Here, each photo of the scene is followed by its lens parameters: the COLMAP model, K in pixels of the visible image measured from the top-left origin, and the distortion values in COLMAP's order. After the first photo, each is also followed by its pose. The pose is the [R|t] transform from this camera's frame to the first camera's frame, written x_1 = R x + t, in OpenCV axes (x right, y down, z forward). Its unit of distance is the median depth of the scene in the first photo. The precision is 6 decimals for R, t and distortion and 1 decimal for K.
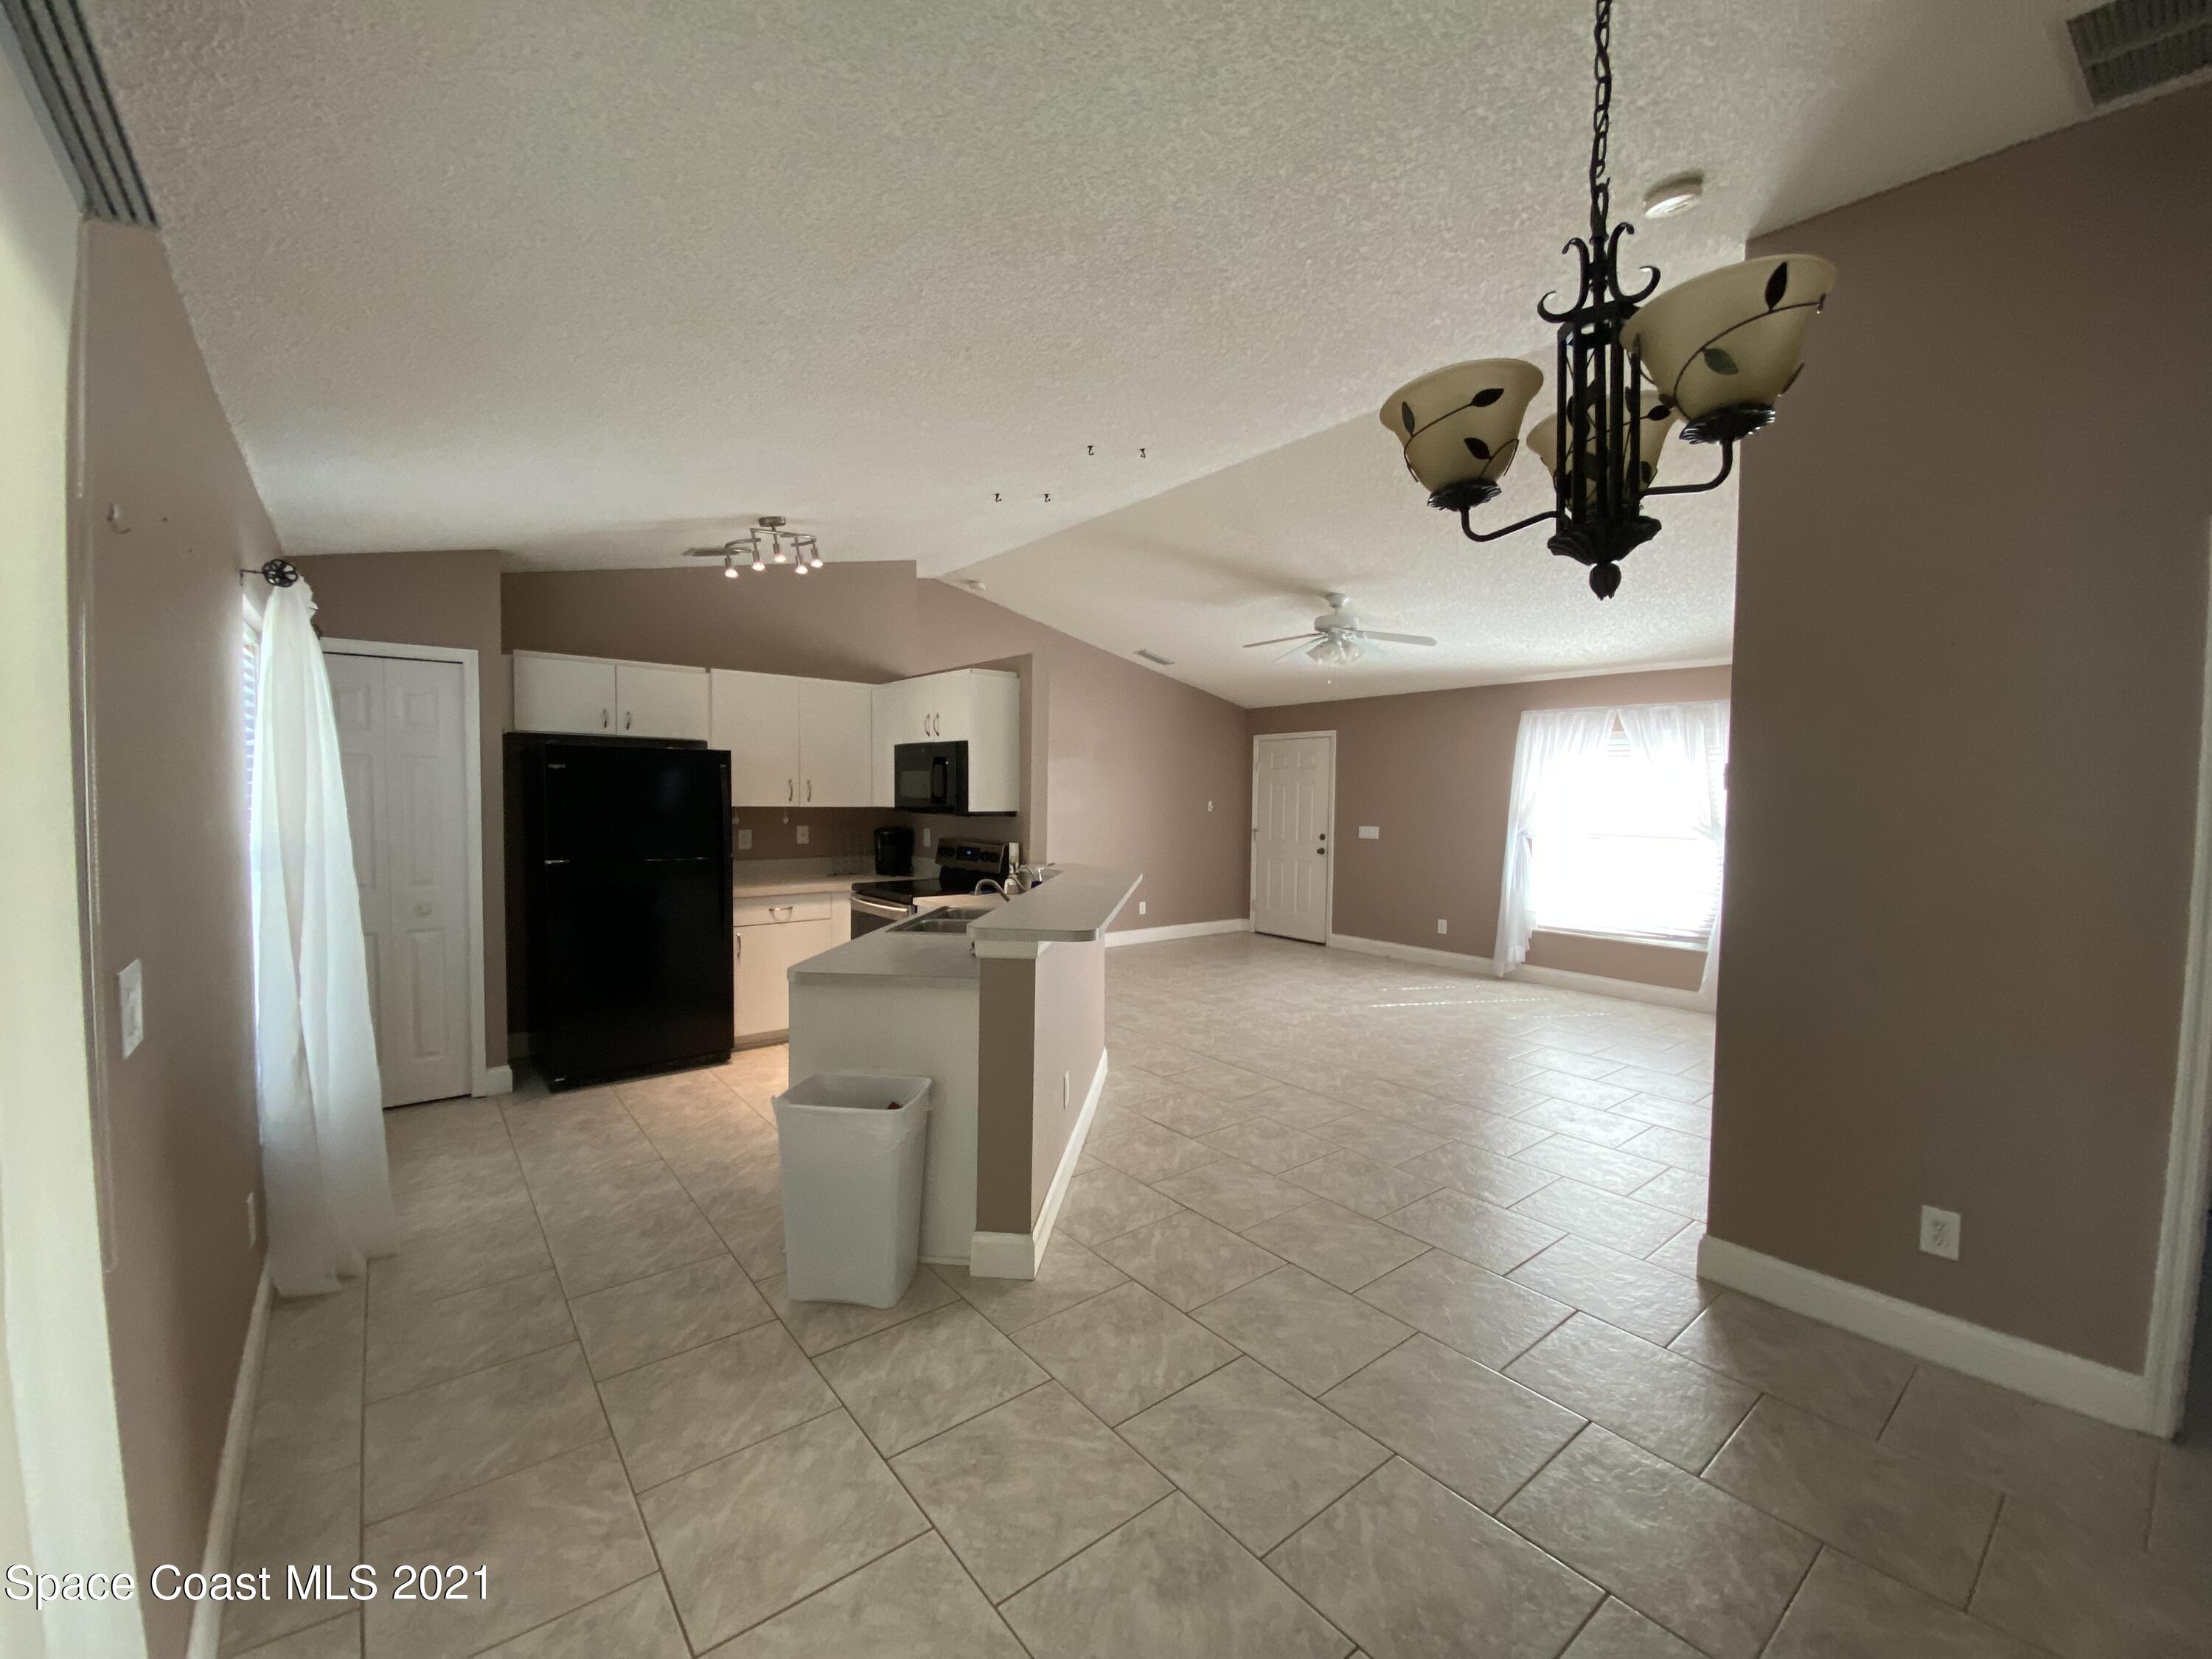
lens RADIAL K [[899.1, 0, 1101.0], [0, 899.1, 832.3], [0, 0, 1]] dist [0.057881, -0.048646]
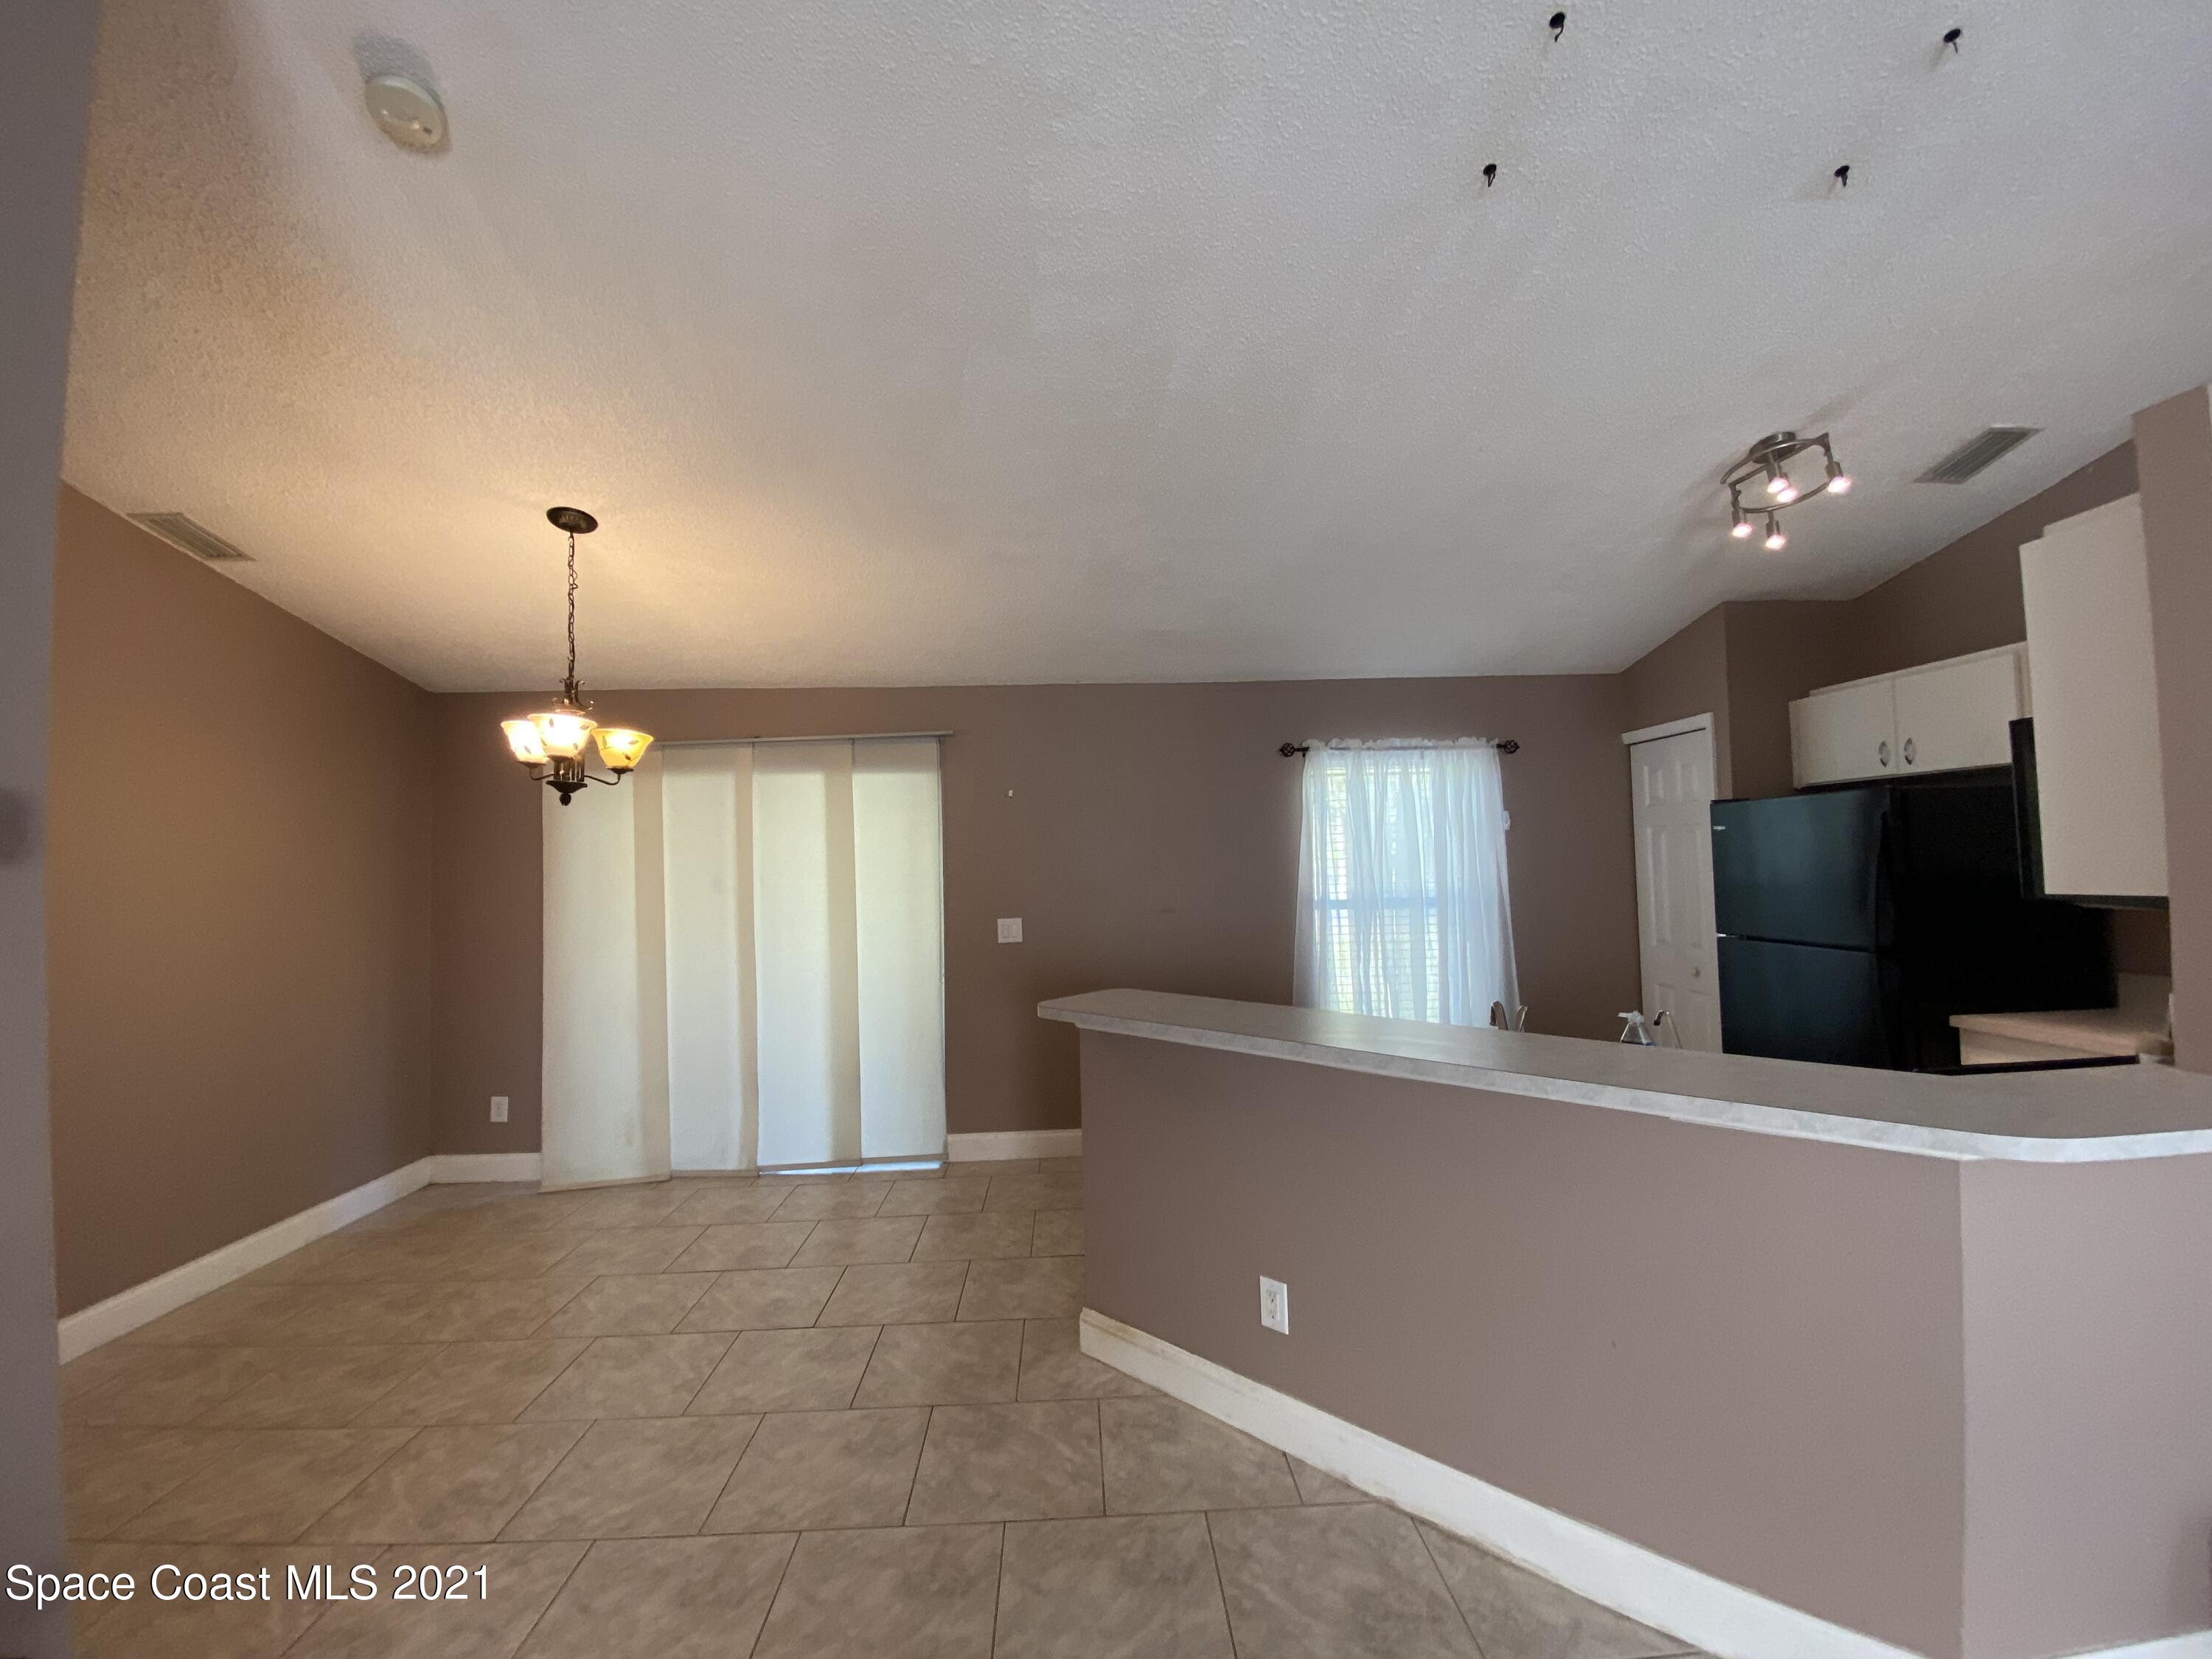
lens RADIAL K [[899.1, 0, 1101.0], [0, 899.1, 832.3], [0, 0, 1]] dist [0.057881, -0.048646]
pose [[-0.597988, -0.027797, -0.801023, 0.384806], [-0.019246, 0.999608, -0.020320, -0.031471], [0.801274, 0.003265, -0.598289, 0.849063]]
